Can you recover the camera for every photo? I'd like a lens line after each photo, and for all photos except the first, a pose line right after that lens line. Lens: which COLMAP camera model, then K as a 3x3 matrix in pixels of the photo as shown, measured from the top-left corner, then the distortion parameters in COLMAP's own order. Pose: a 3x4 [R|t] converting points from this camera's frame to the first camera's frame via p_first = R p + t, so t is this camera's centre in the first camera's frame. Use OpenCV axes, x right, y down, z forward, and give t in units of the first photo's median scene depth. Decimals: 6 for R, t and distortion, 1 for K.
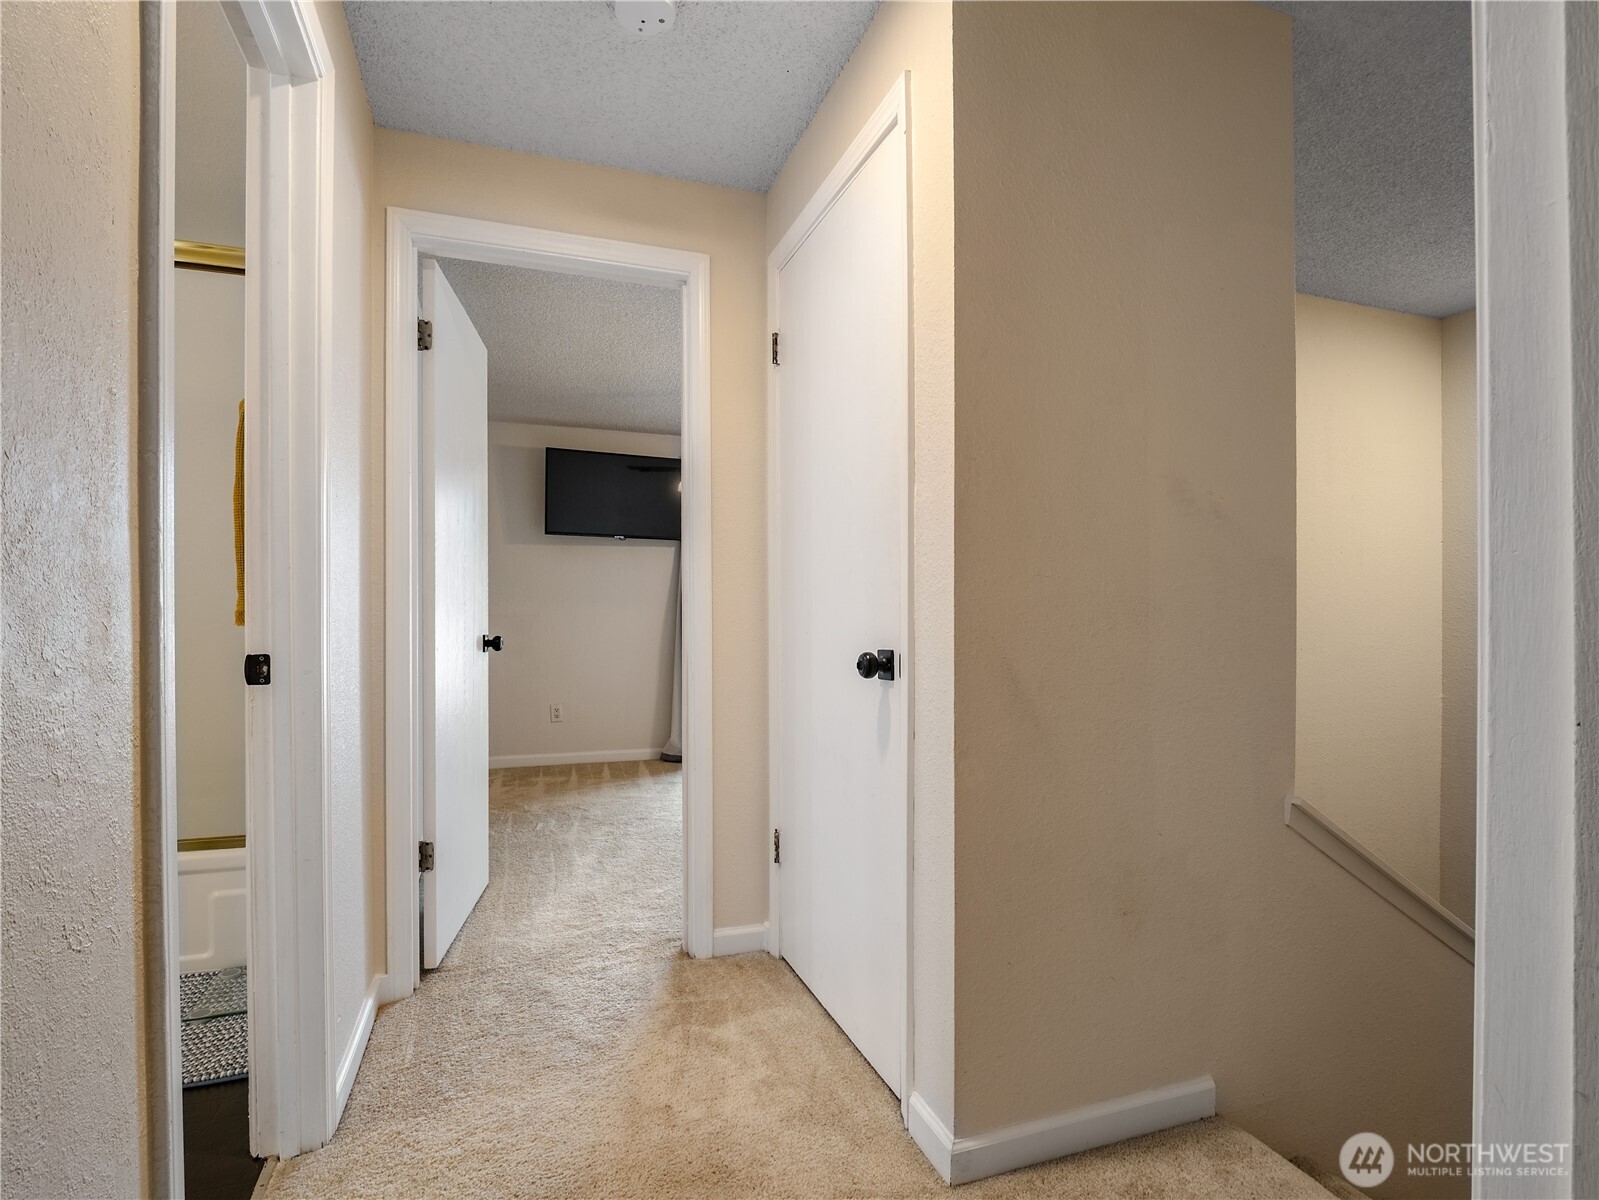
lens RADIAL K [[776.3, 0, 788.8], [0, 776.3, 603.9], [0, 0, 1]] dist [-0.014367, -0.000320]
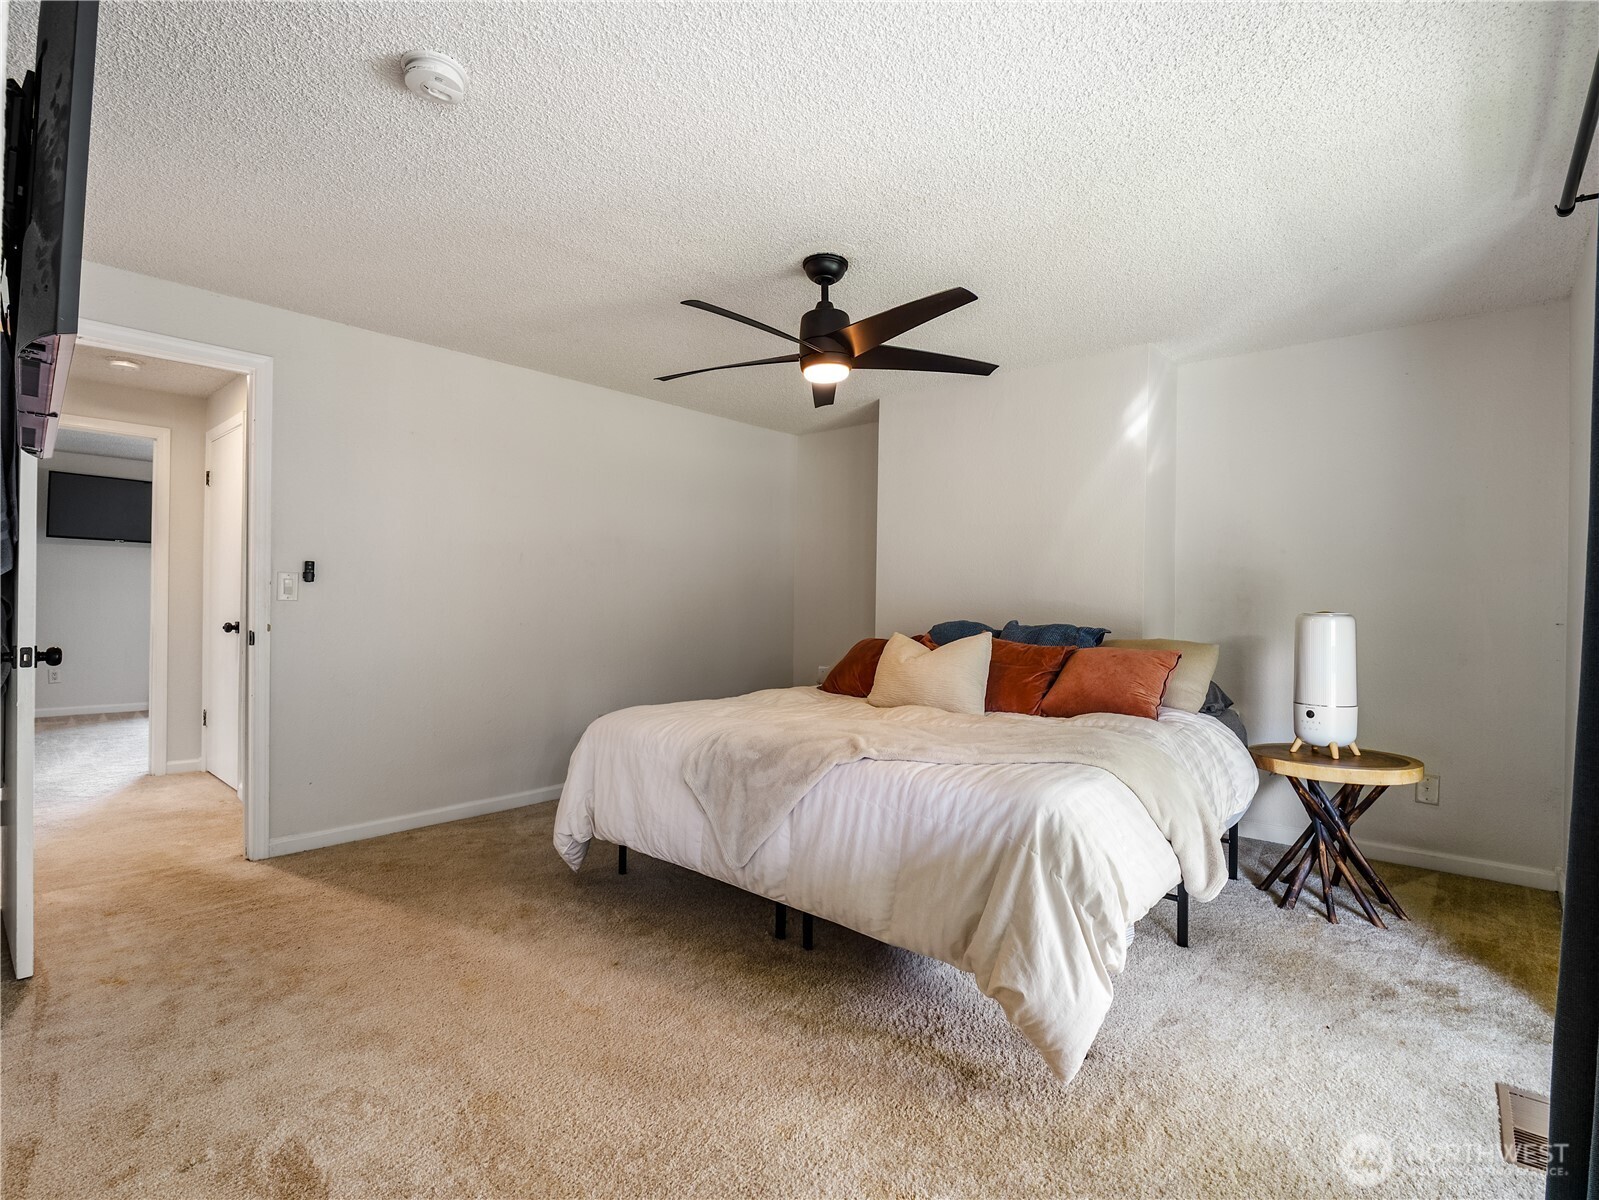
lens RADIAL K [[776.3, 0, 788.8], [0, 776.3, 603.9], [0, 0, 1]] dist [-0.014367, -0.000320]
pose [[0.881503, 0.022274, 0.471654, 0.269224], [-0.027145, 0.999625, 0.003526, -0.030290], [-0.471398, -0.015911, 0.881777, -1.083066]]
